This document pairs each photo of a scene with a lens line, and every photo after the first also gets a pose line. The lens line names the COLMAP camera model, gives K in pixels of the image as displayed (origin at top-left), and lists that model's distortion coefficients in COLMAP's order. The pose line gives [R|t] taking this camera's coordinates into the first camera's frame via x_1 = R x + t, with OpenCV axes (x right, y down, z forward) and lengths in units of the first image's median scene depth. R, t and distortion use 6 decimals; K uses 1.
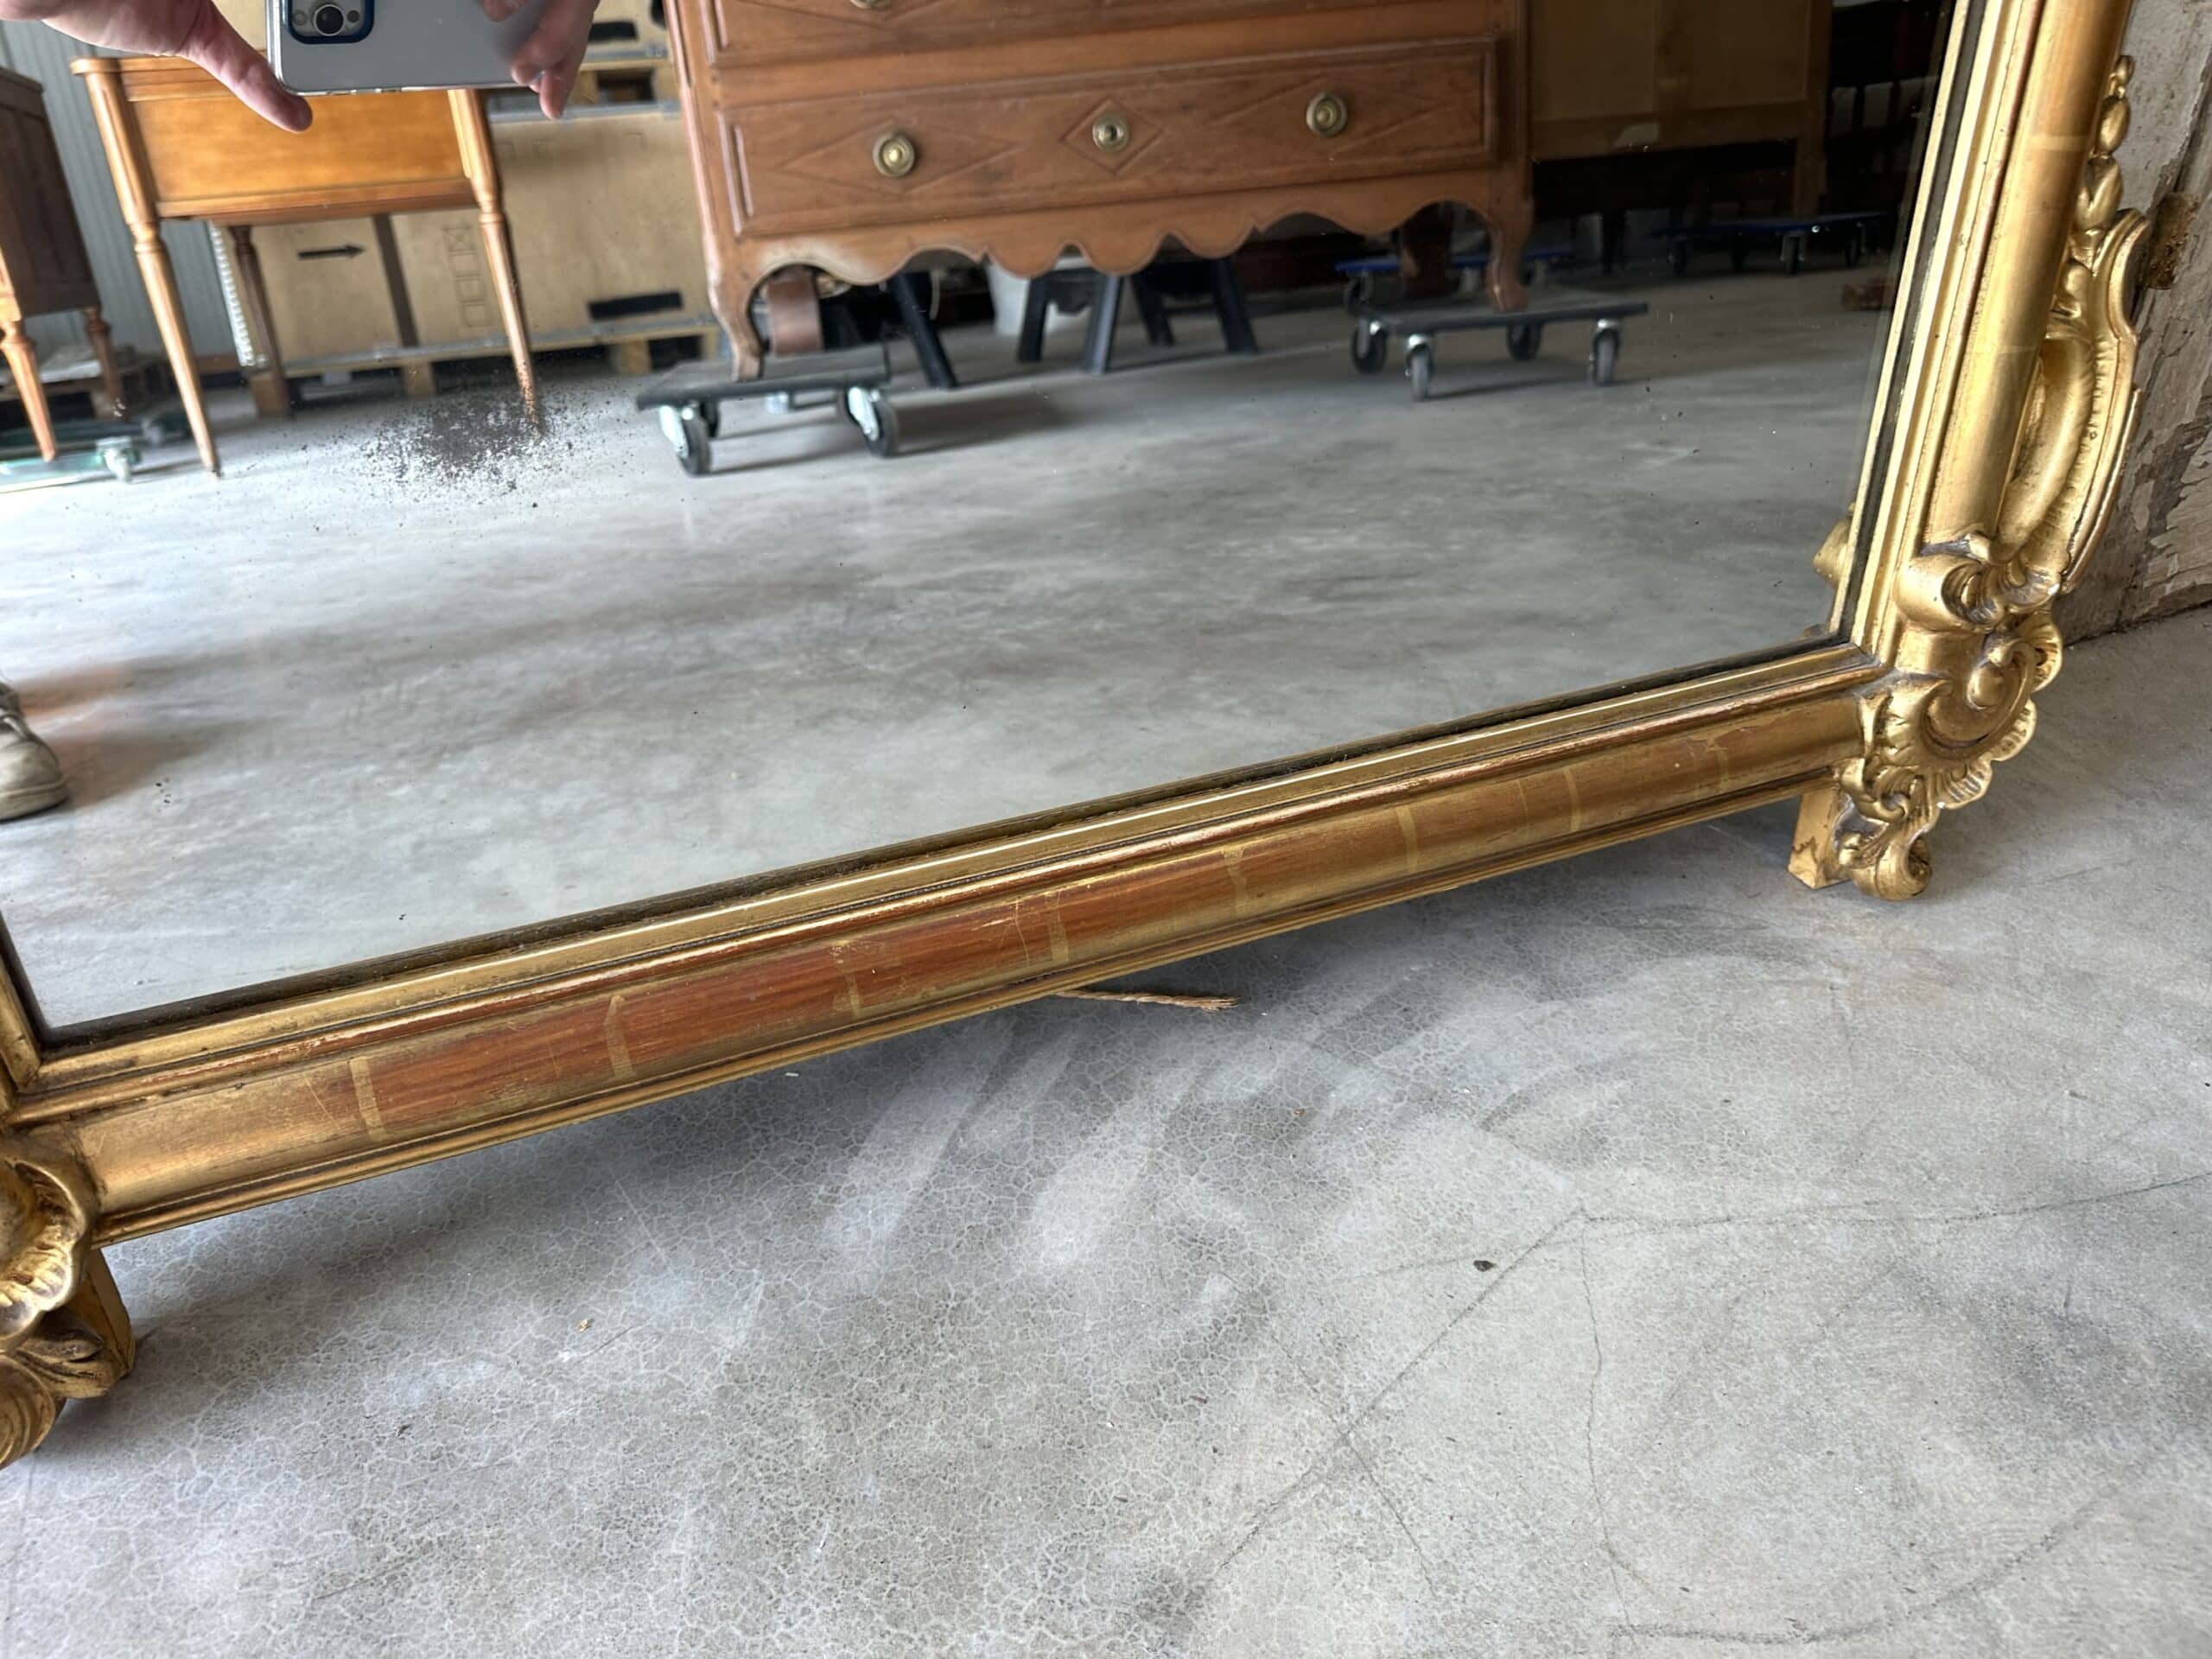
lens RADIAL K [[1554.9, 0, 1097.7], [0, 1554.9, 801.1], [0, 0, 1]] dist [0.052326, -0.077400]
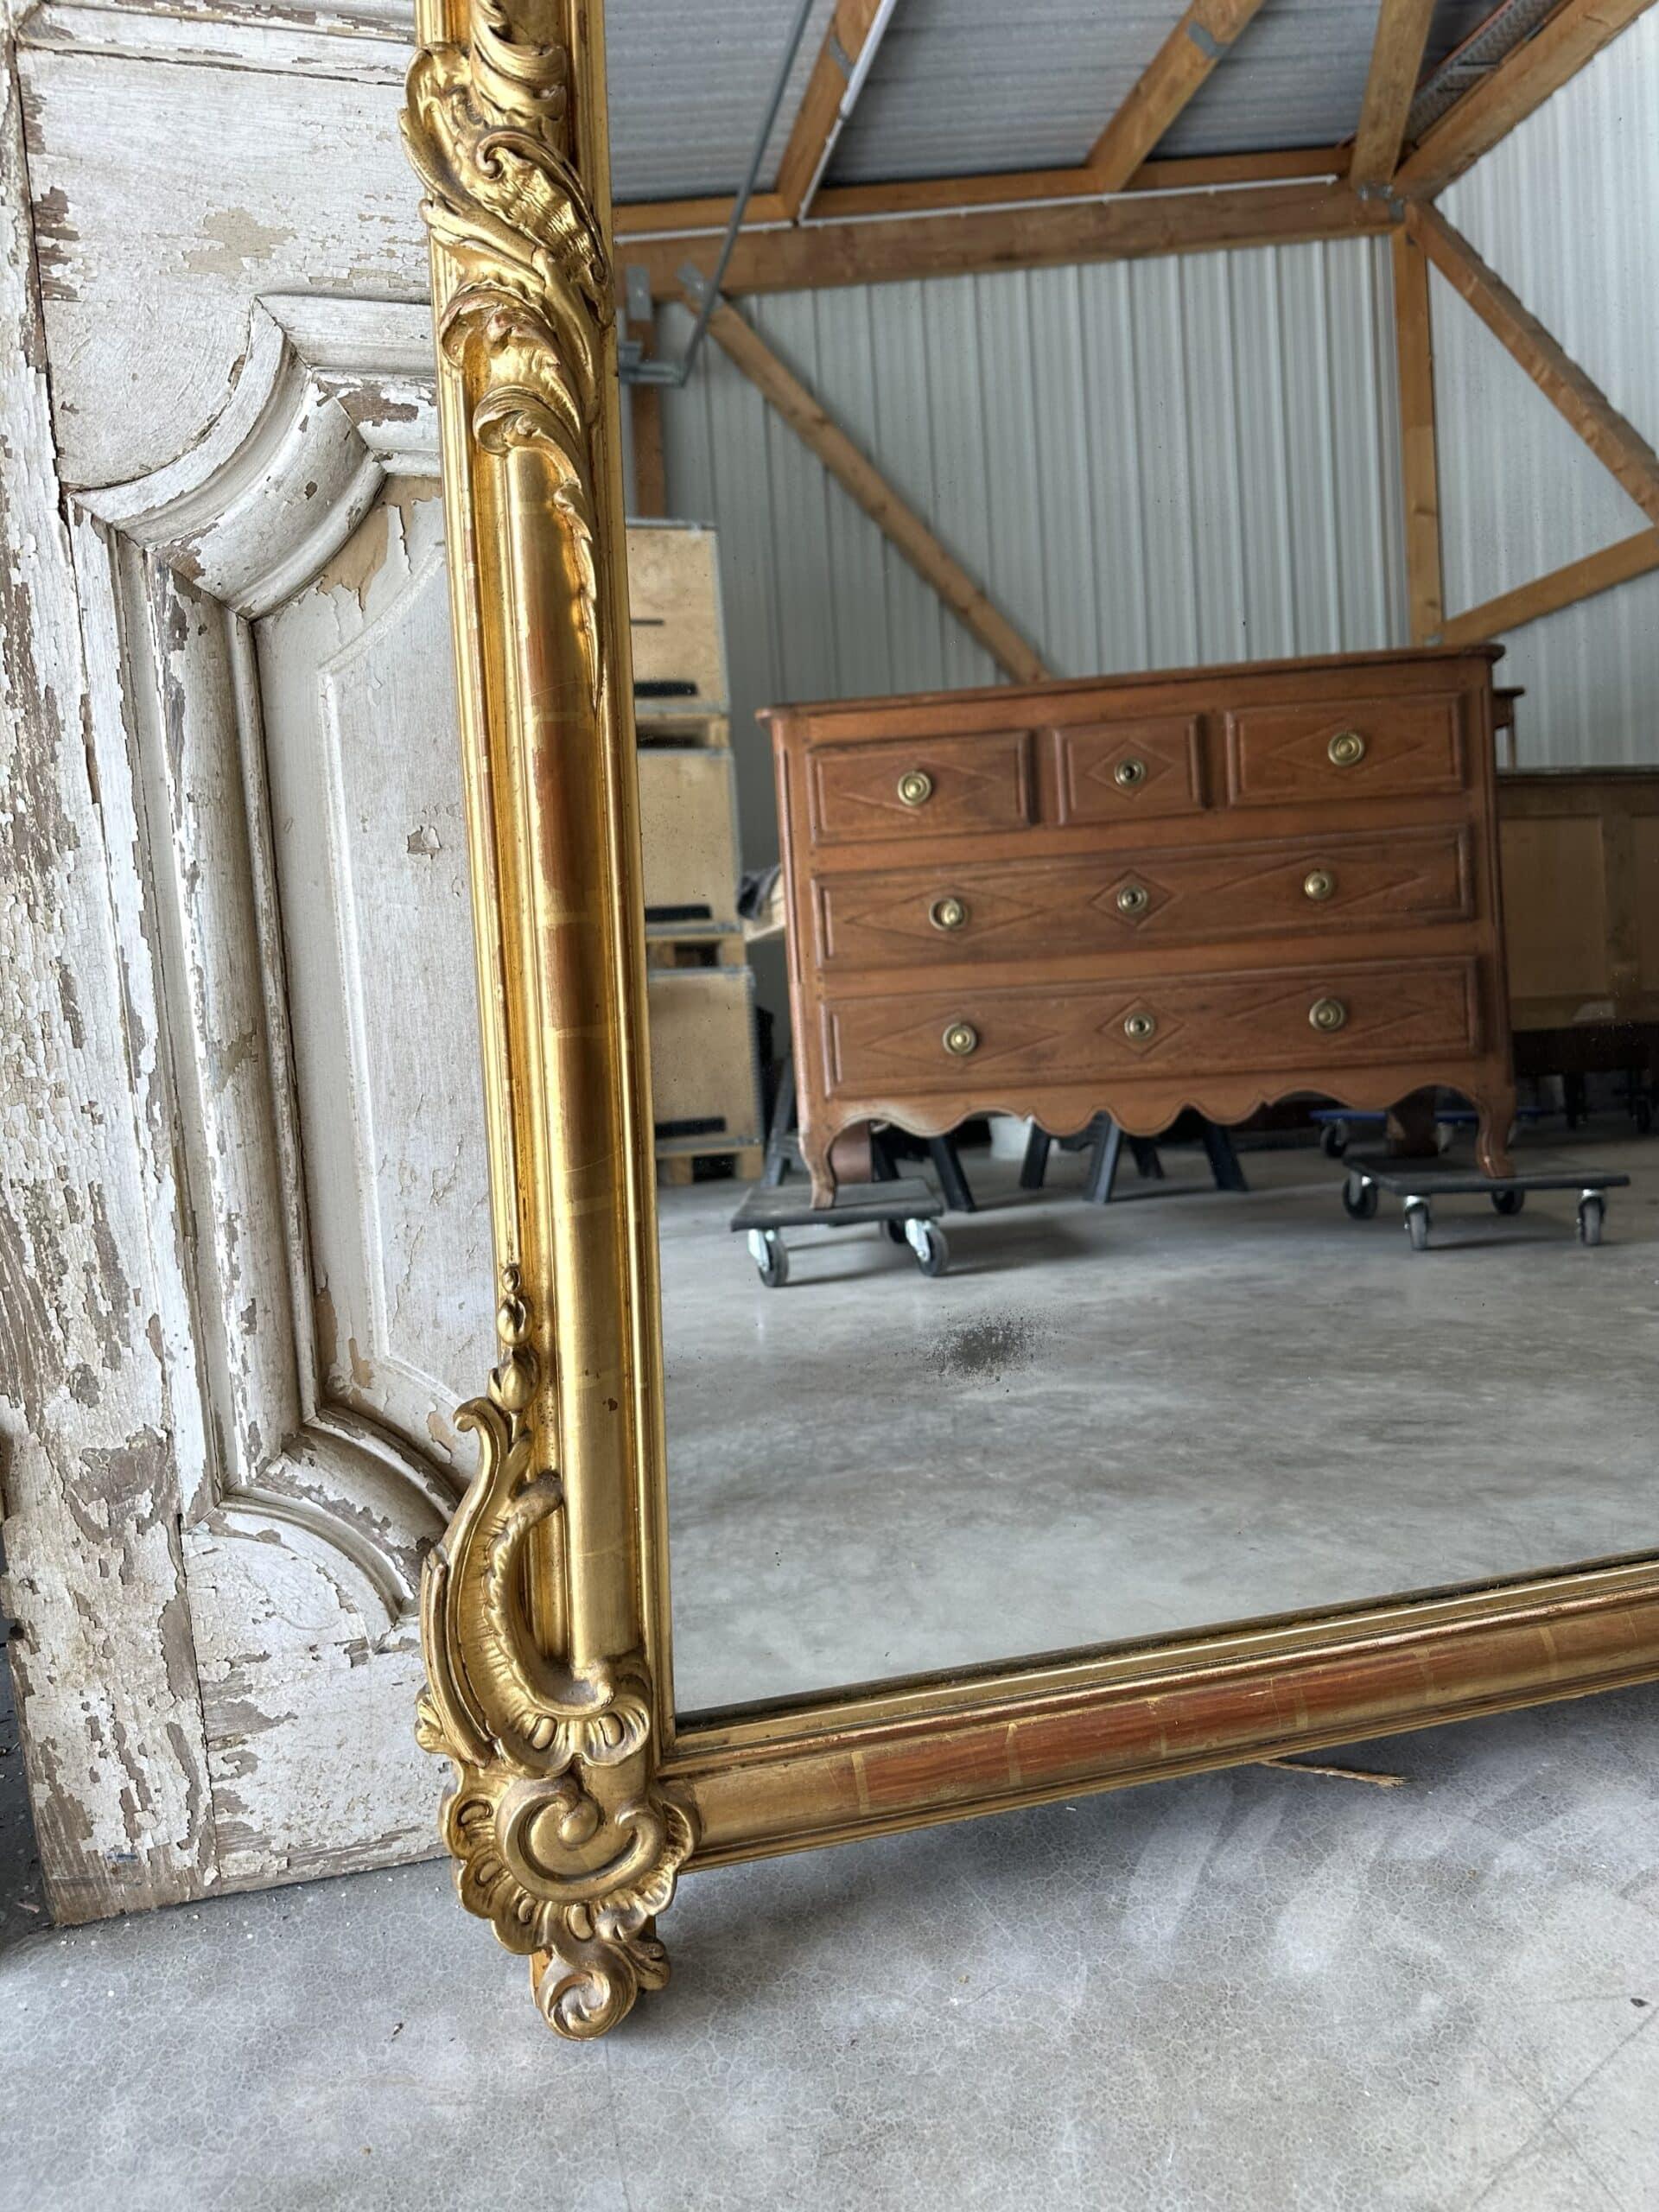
lens RADIAL K [[1554.9, 0, 833.7], [0, 1554.9, 1097.0], [0, 0, 1]] dist [0.052326, -0.077400]
pose [[0.991506, 0.027507, -0.127119, -0.227997], [-0.065268, 0.950635, -0.303370, 0.016526], [0.112499, 0.309090, 0.944355, -0.445779]]
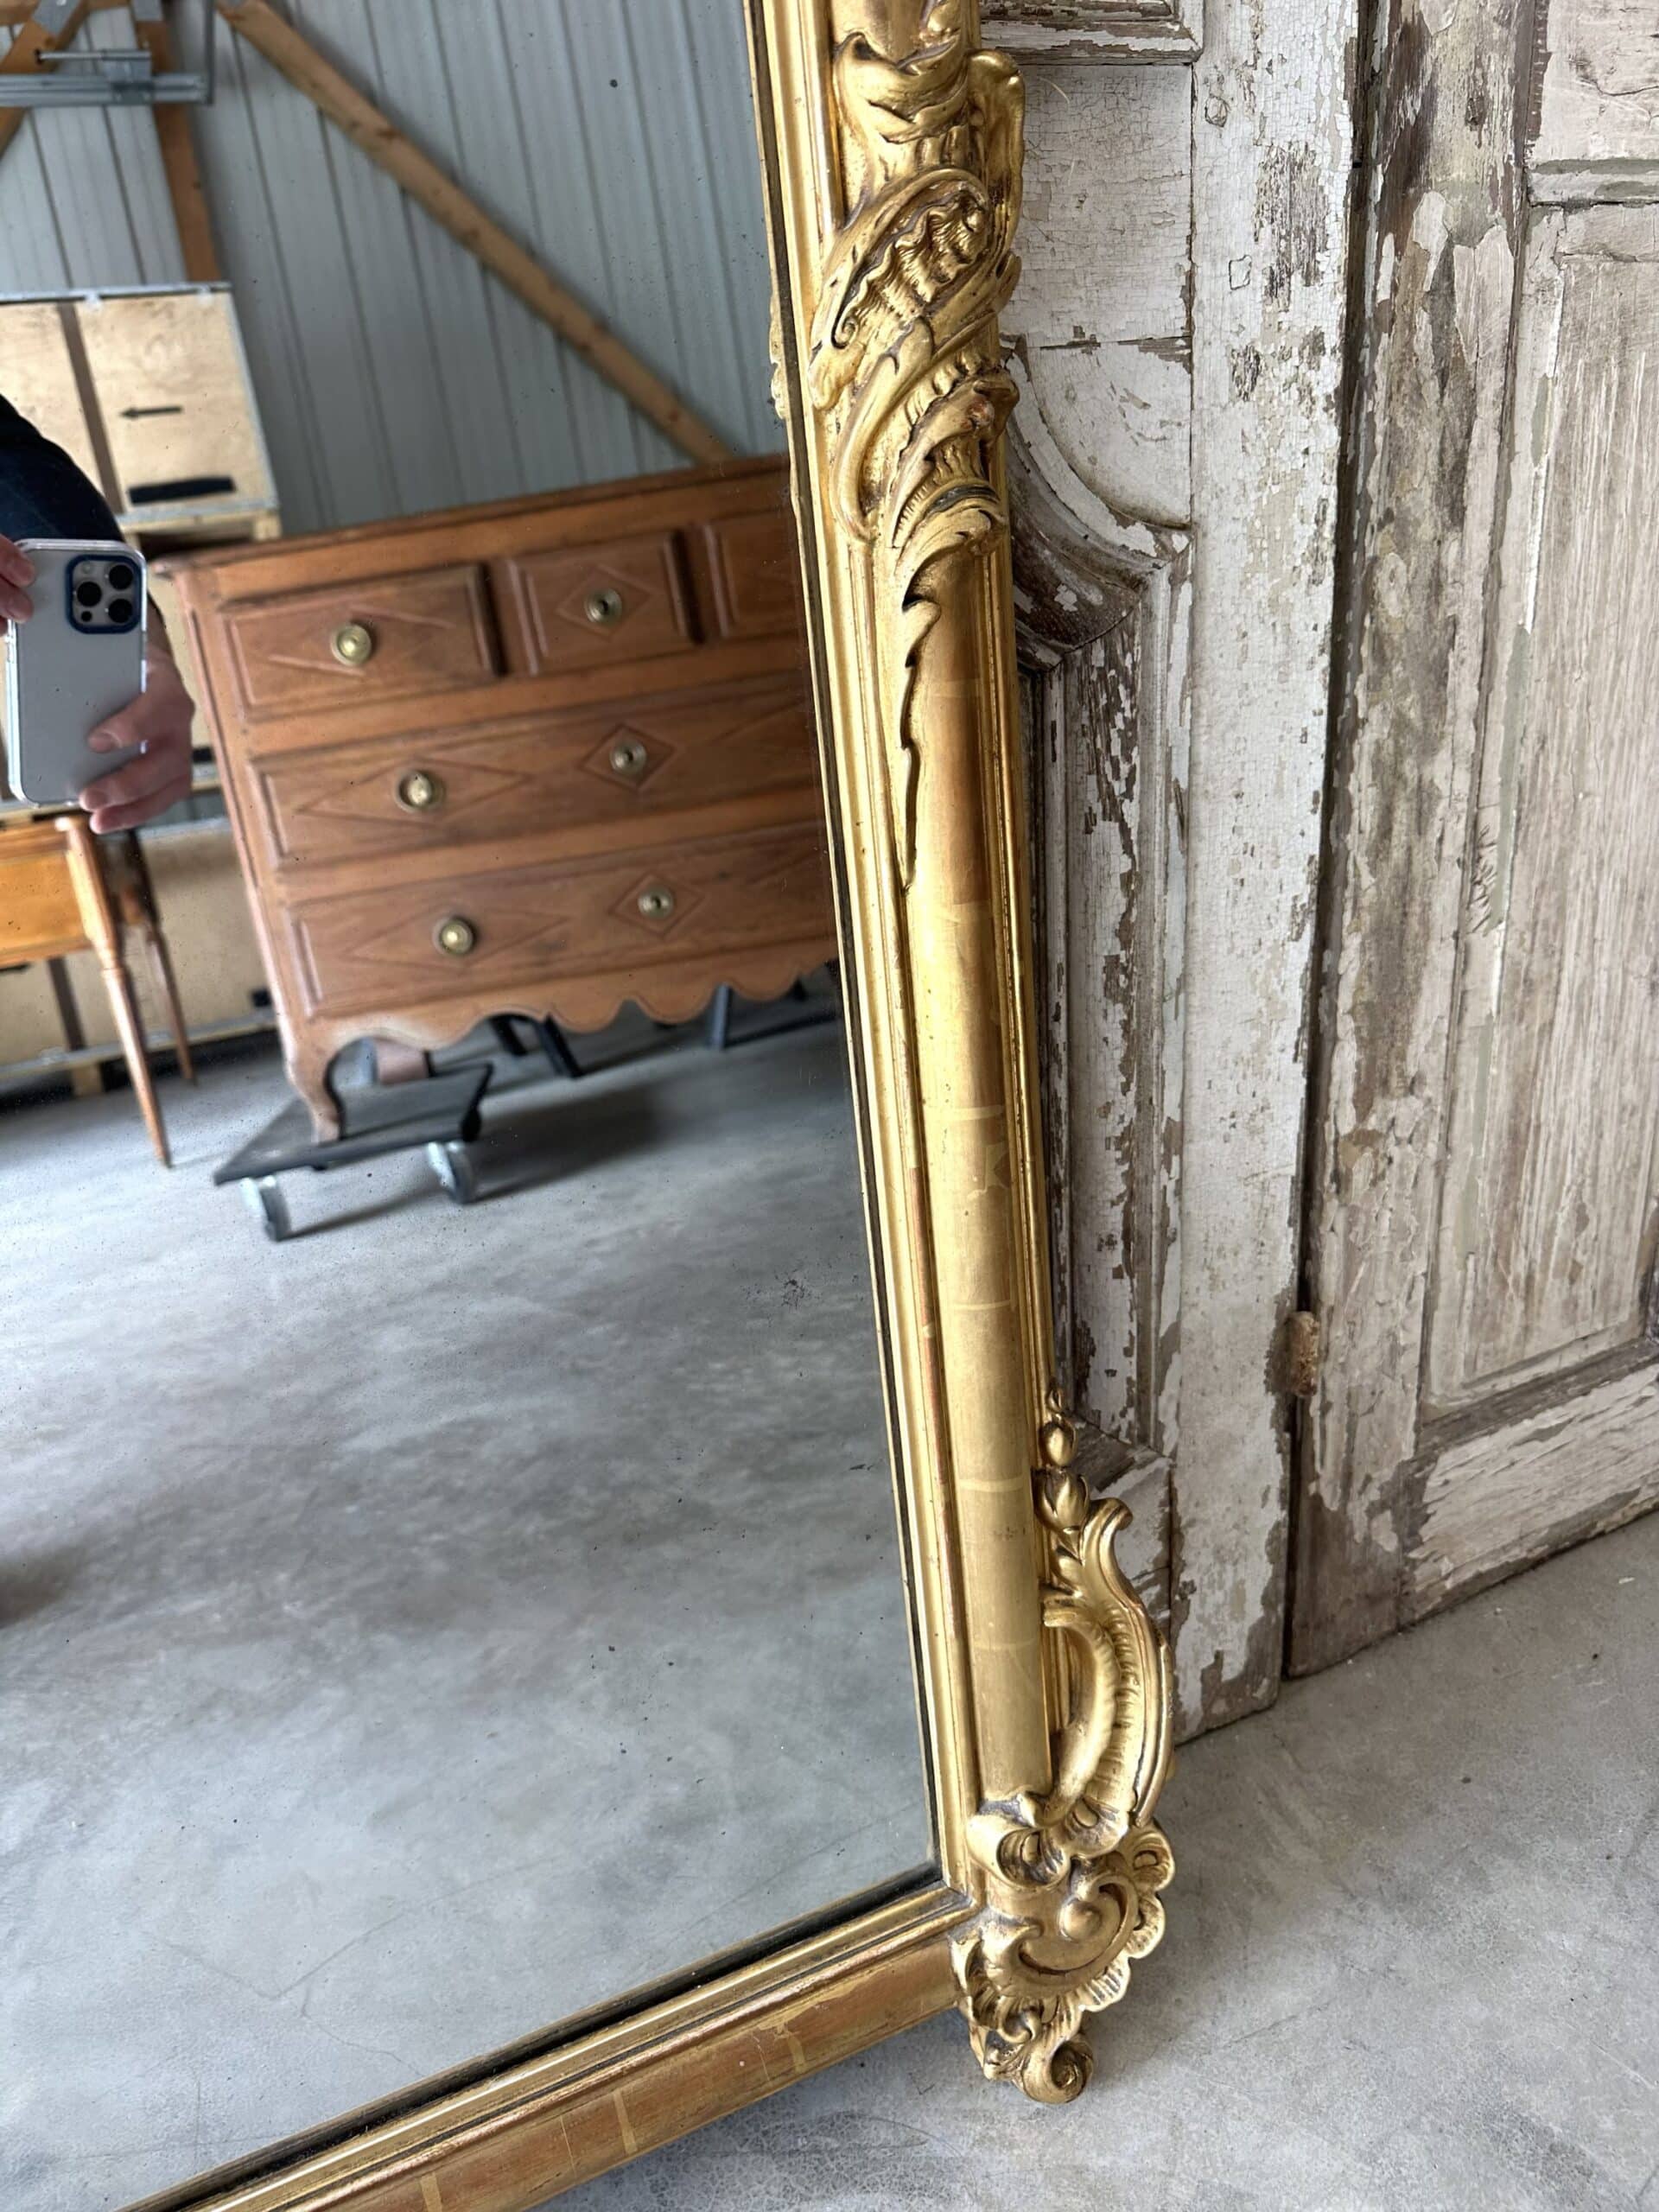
lens RADIAL K [[1554.9, 0, 833.7], [0, 1554.9, 1097.0], [0, 0, 1]] dist [0.052326, -0.077400]
pose [[0.997559, -0.068354, -0.014276, 0.421758], [0.065510, 0.986874, -0.147605, -0.416781], [0.024179, 0.146310, 0.988943, -0.065814]]
